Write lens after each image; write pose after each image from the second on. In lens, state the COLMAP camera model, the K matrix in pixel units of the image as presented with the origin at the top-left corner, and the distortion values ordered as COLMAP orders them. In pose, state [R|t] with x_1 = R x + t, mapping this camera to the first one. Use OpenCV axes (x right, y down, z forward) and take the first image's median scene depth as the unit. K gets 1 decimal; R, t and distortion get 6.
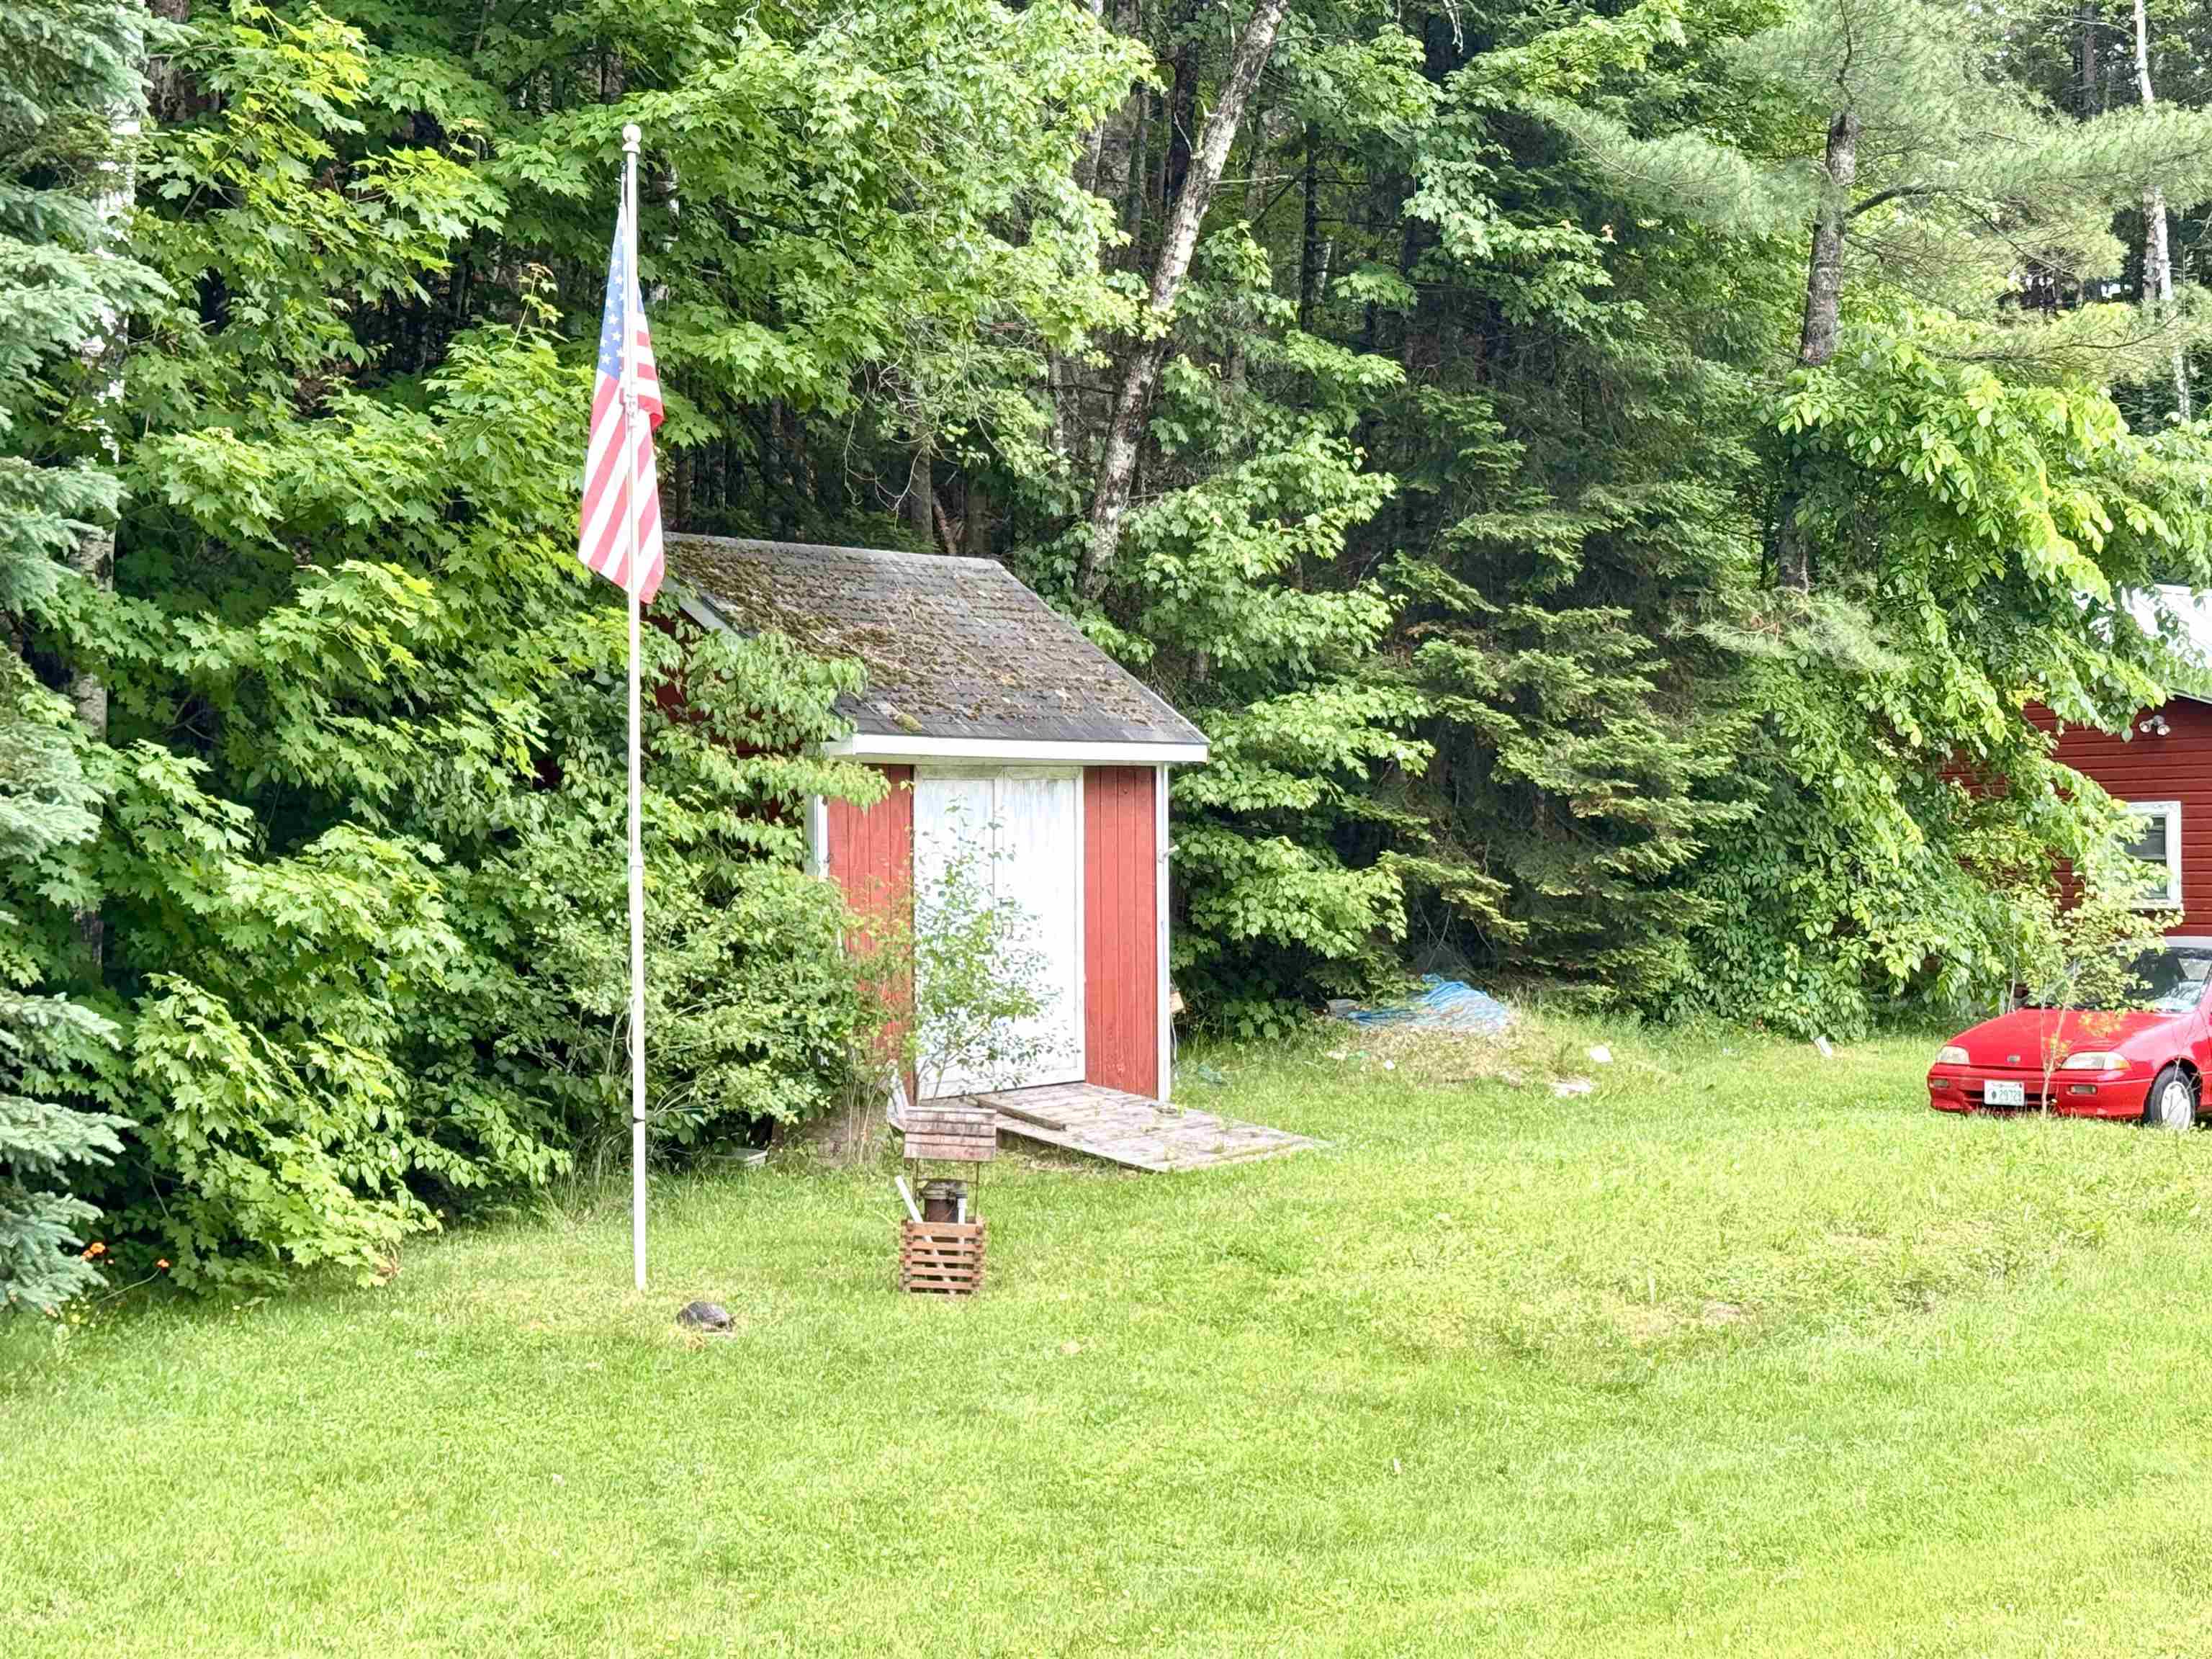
lens RADIAL K [[3623.3, 0, 1106.0], [0, 3623.3, 829.5], [0, 0, 1]] dist [0.143791, 0.094066]
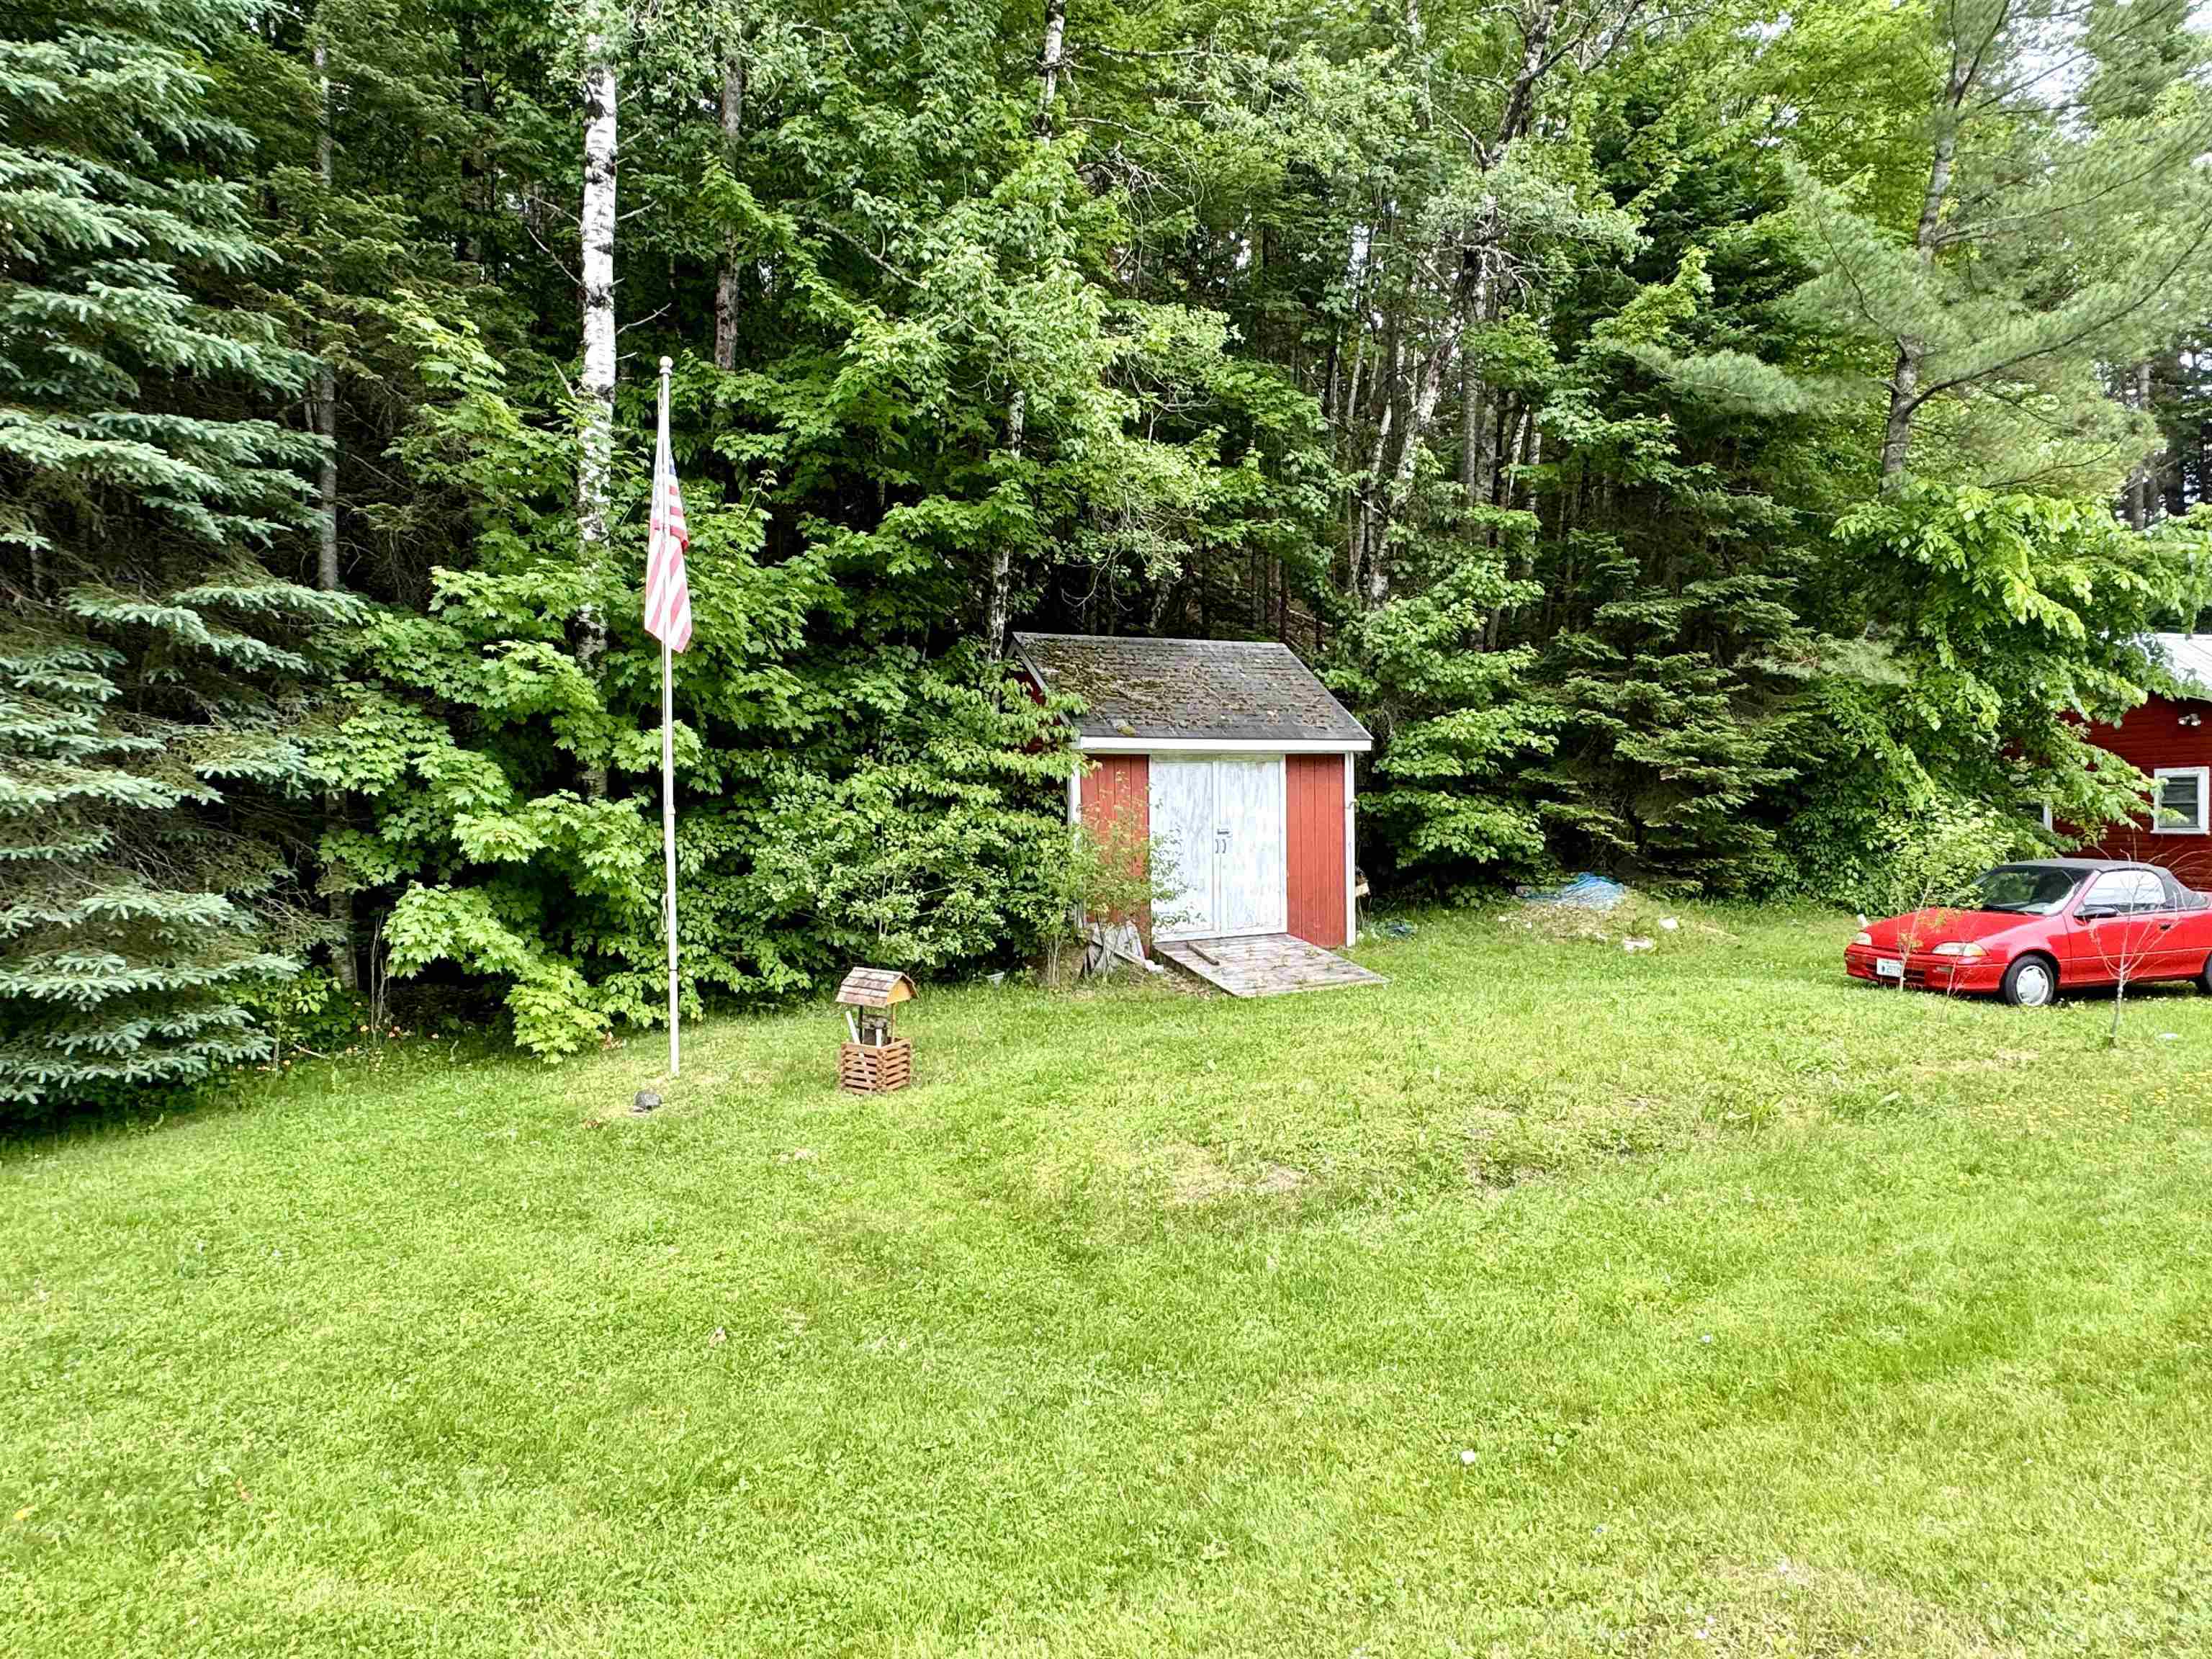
lens RADIAL K [[1304.5, 0, 1092.2], [0, 1304.5, 830.9], [0, 0, 1]] dist [-0.004863, 0.001786]
pose [[0.872314, 0.004999, -0.488921, 0.192798], [0.008525, 0.999640, 0.025430, 0.002475], [0.488872, -0.026351, 0.871957, 0.351894]]
